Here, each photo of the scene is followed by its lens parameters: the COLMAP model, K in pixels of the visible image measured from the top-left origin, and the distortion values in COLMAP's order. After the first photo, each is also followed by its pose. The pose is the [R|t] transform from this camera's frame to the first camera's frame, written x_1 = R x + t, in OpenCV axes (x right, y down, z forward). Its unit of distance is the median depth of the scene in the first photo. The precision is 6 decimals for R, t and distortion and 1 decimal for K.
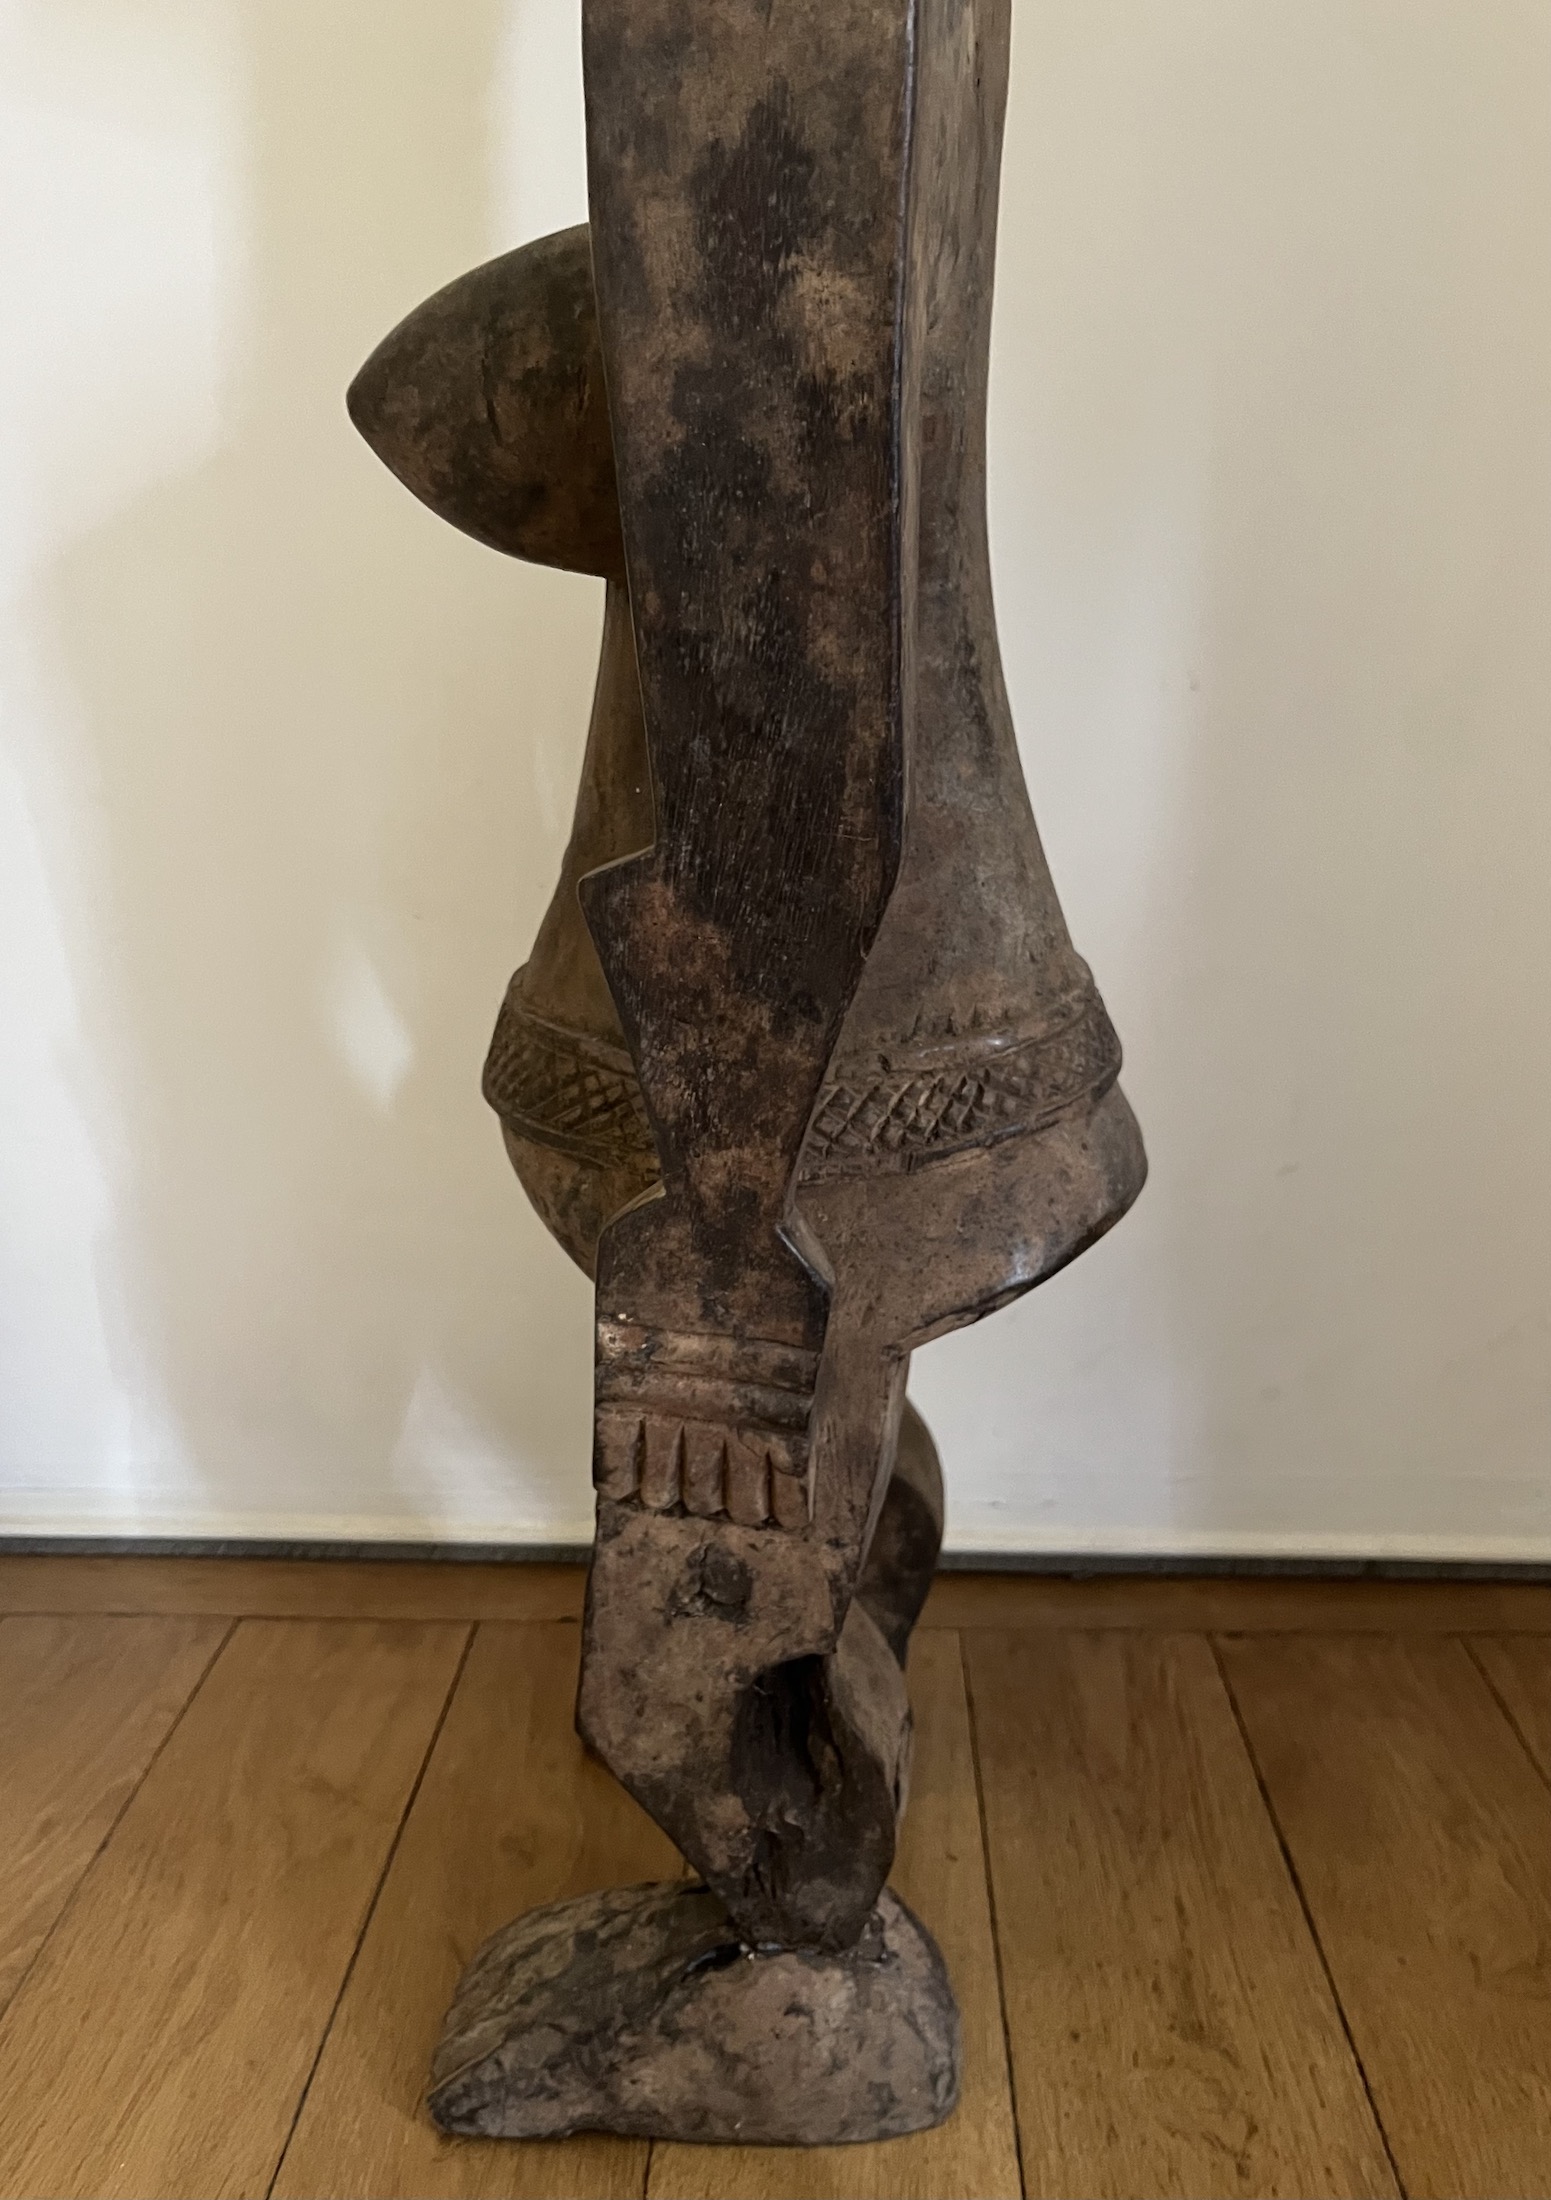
lens RADIAL K [[1652.6, 0, 775.5], [0, 1652.6, 1100.0], [0, 0, 1]] dist [0.076889, -0.129532]
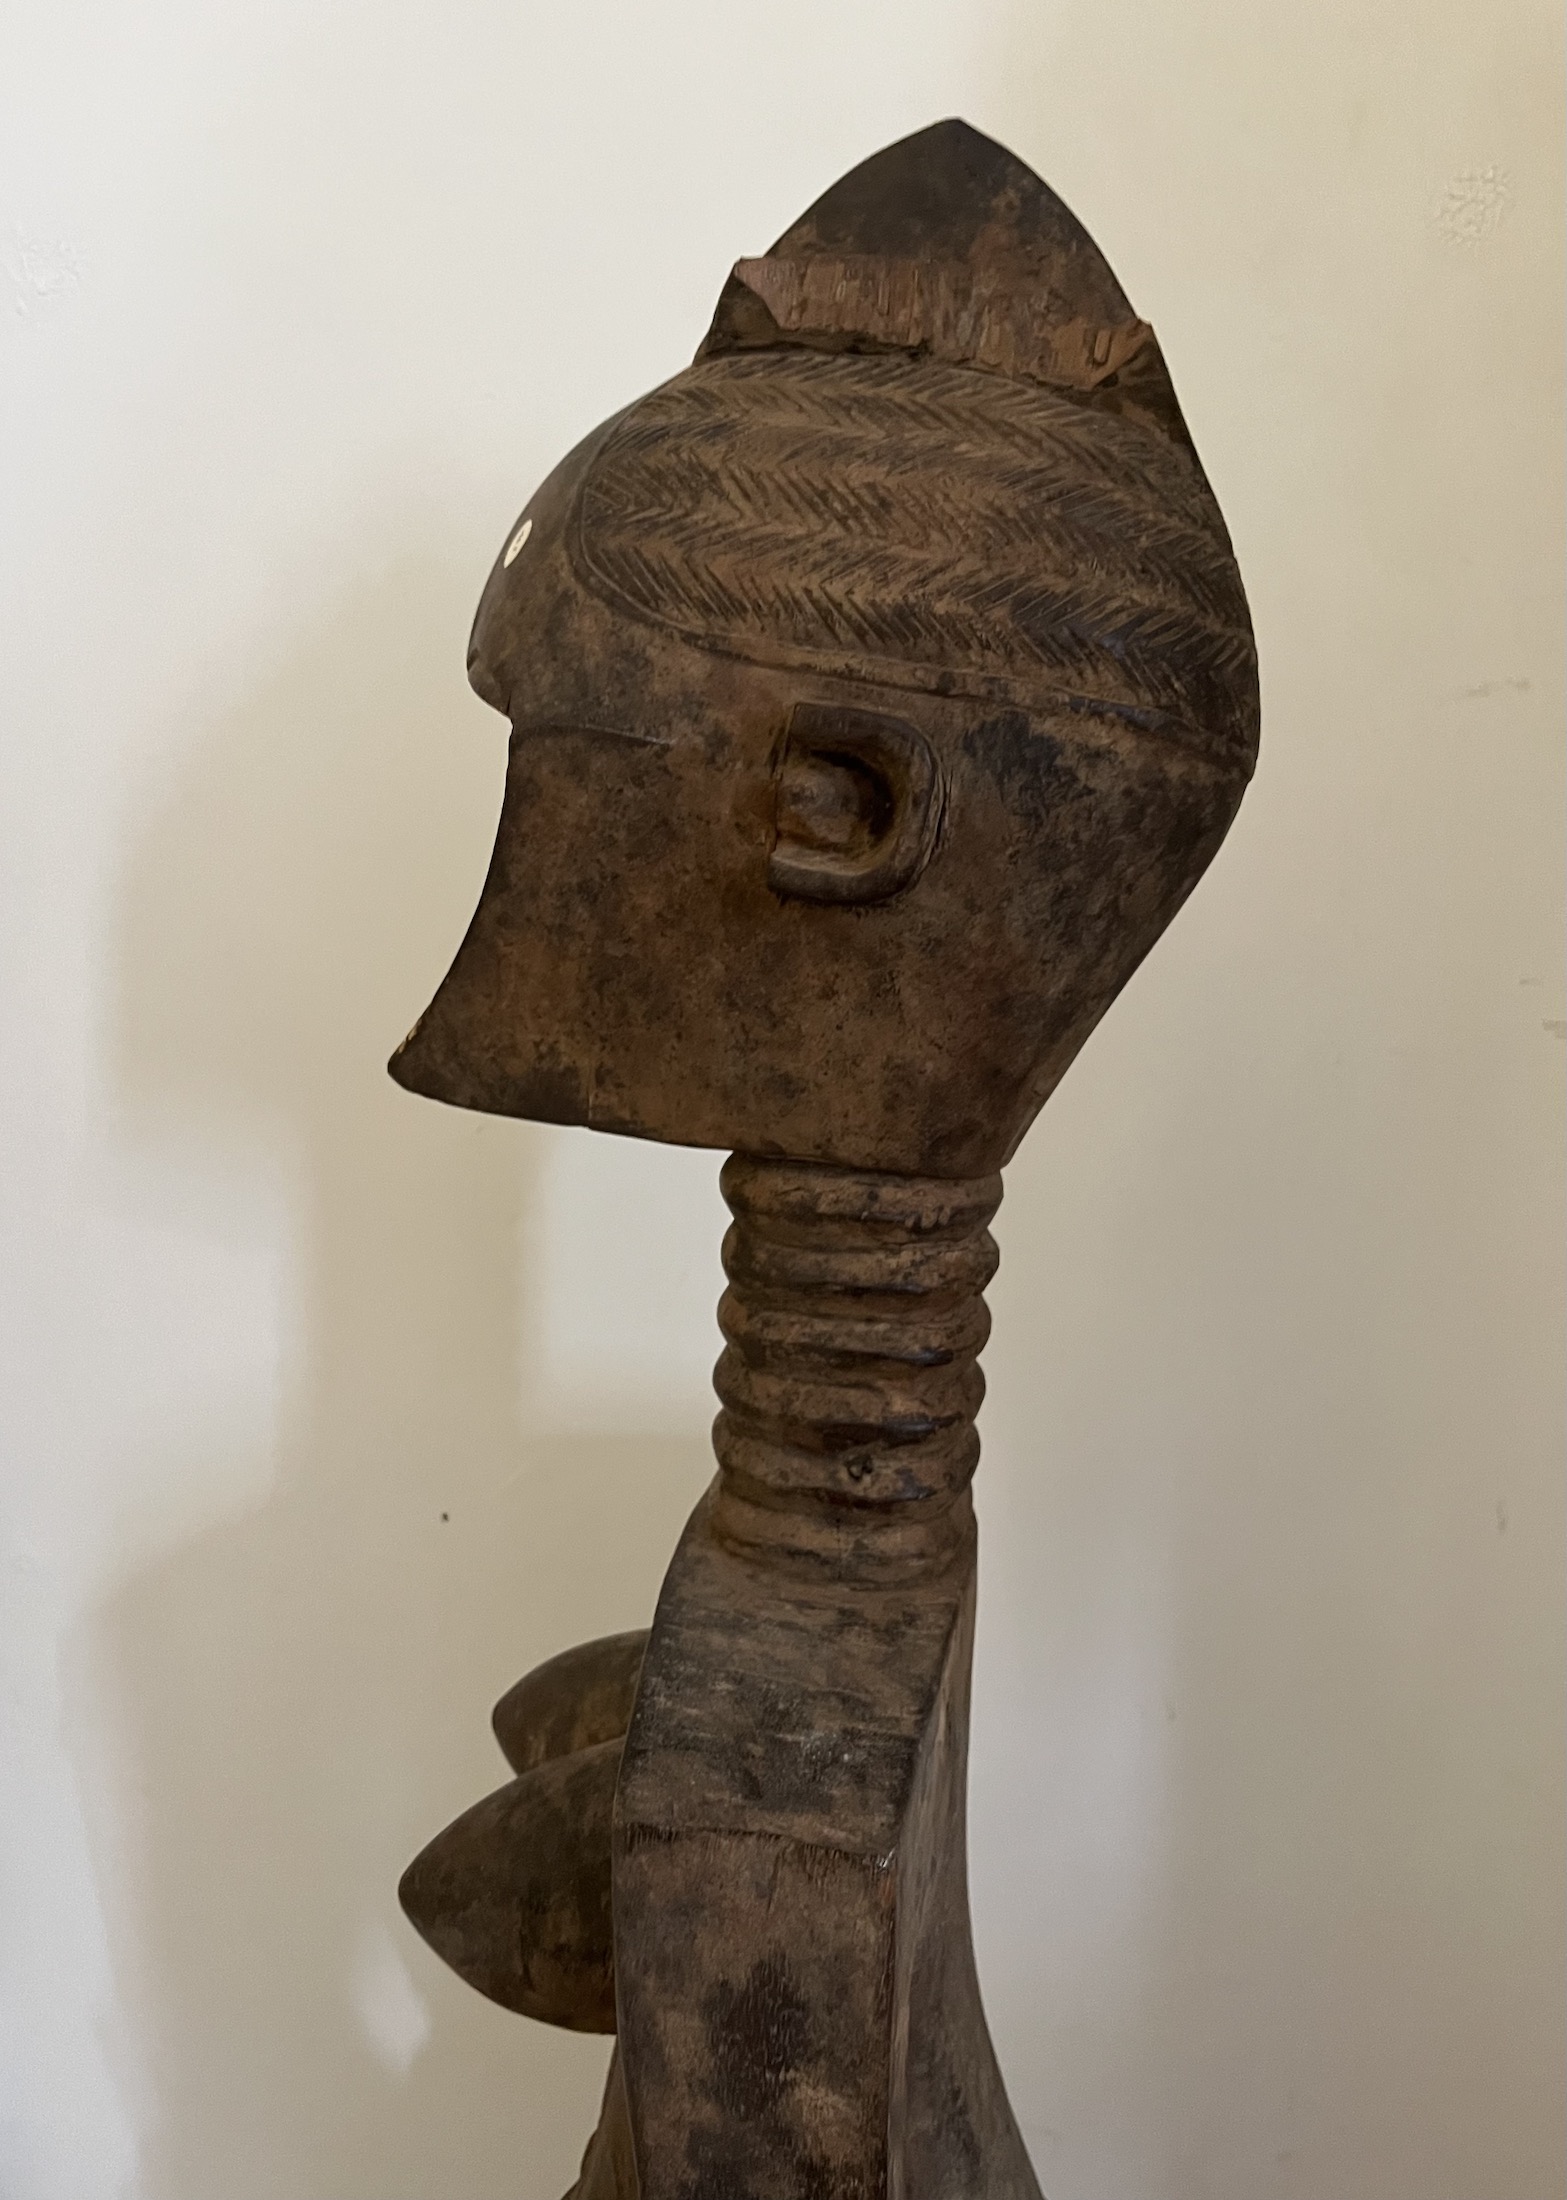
lens RADIAL K [[1608.3, 0, 764.2], [0, 1608.3, 1100.3], [0, 0, 1]] dist [0.065038, -0.109794]
pose [[0.999926, -0.006659, -0.010134, 0.005401], [0.004621, 0.981922, -0.189229, -0.708820], [0.011211, 0.189168, 0.981881, -0.173275]]
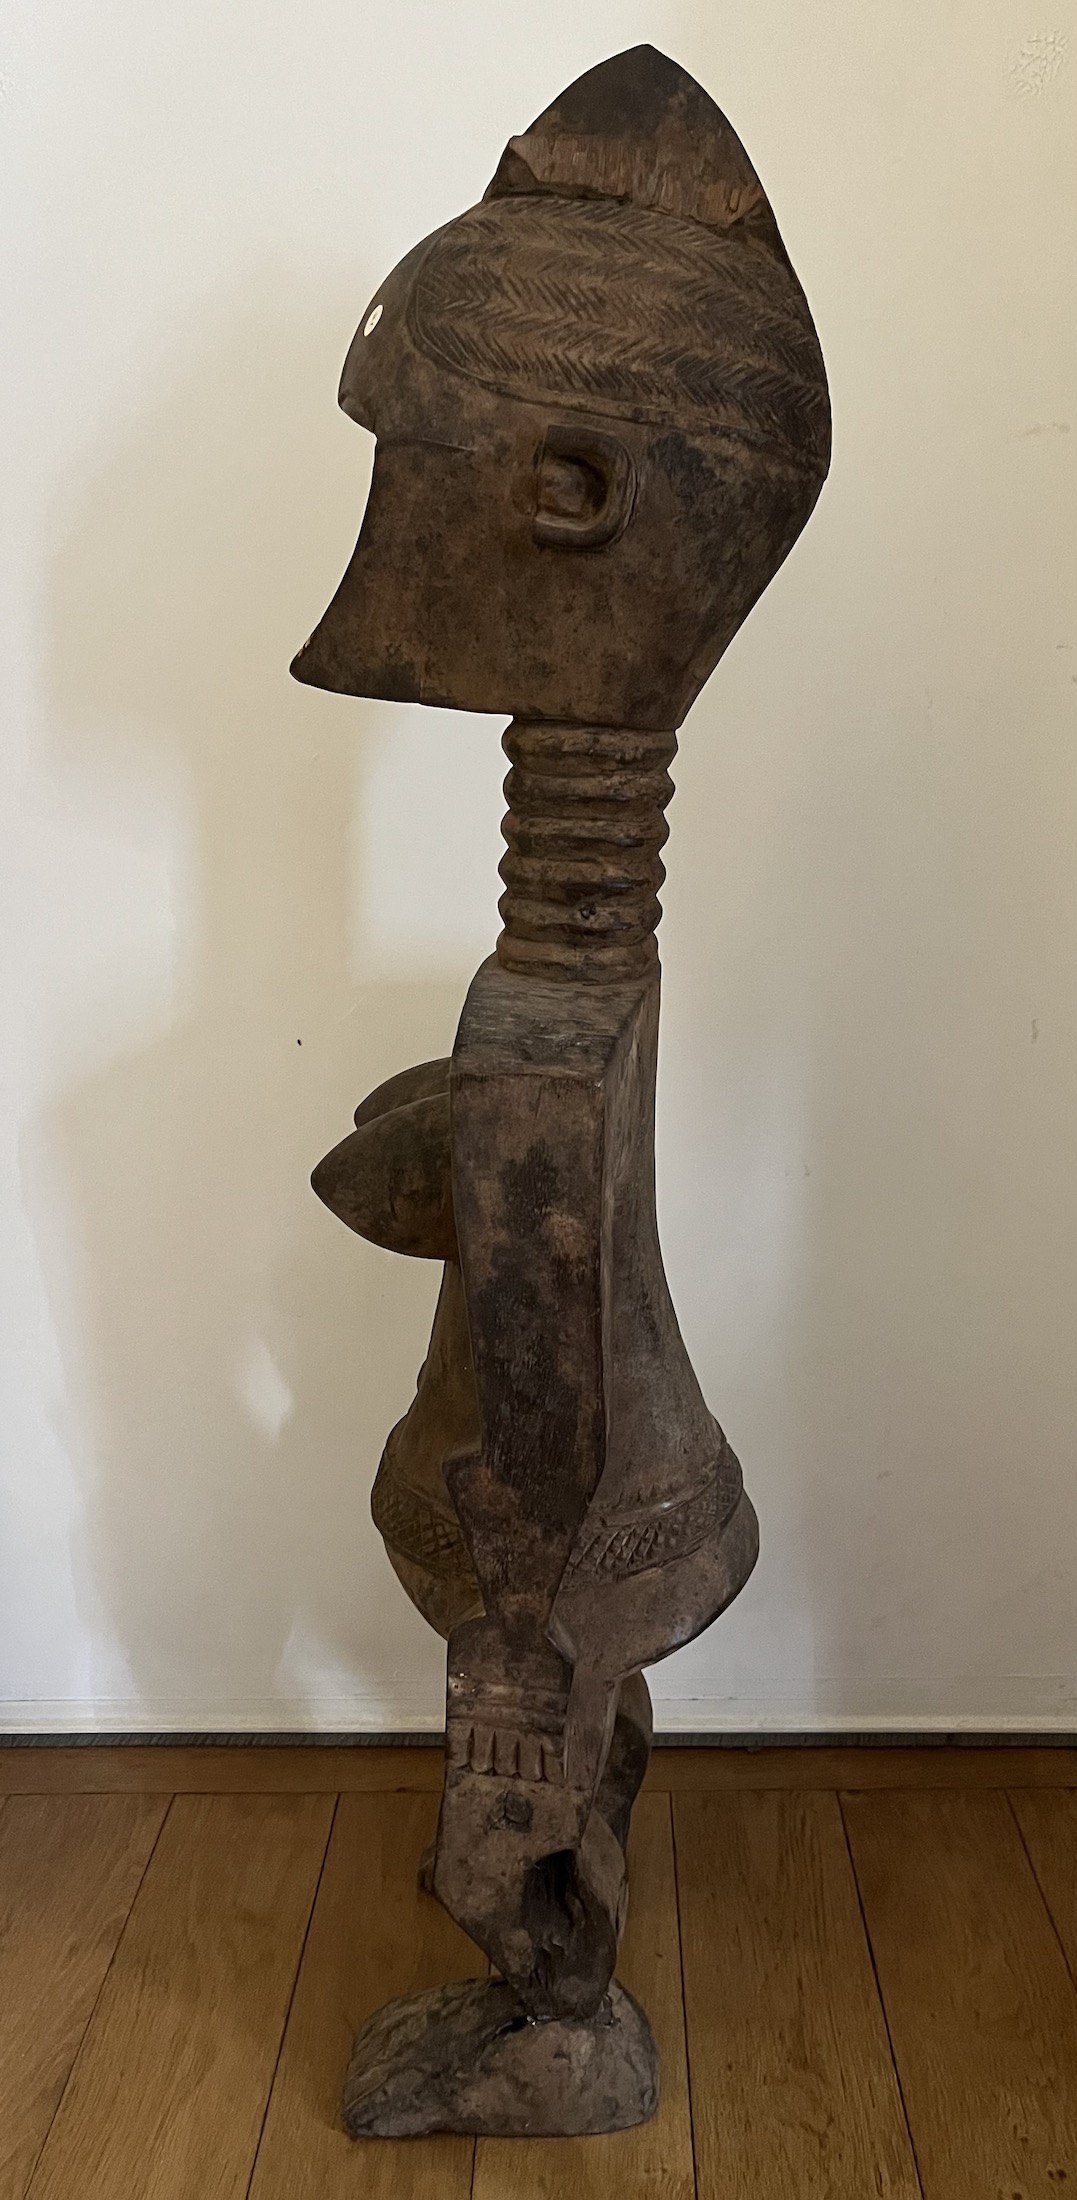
lens RADIAL K [[1616.5, 0, 579.4], [0, 1616.5, 1095.7], [0, 0, 1]] dist [0.039888, -0.071351]
pose [[0.999504, -0.011270, 0.029396, -0.007136], [0.012493, 0.999050, -0.041753, -0.417253], [-0.028897, 0.042100, 0.998695, -0.800210]]
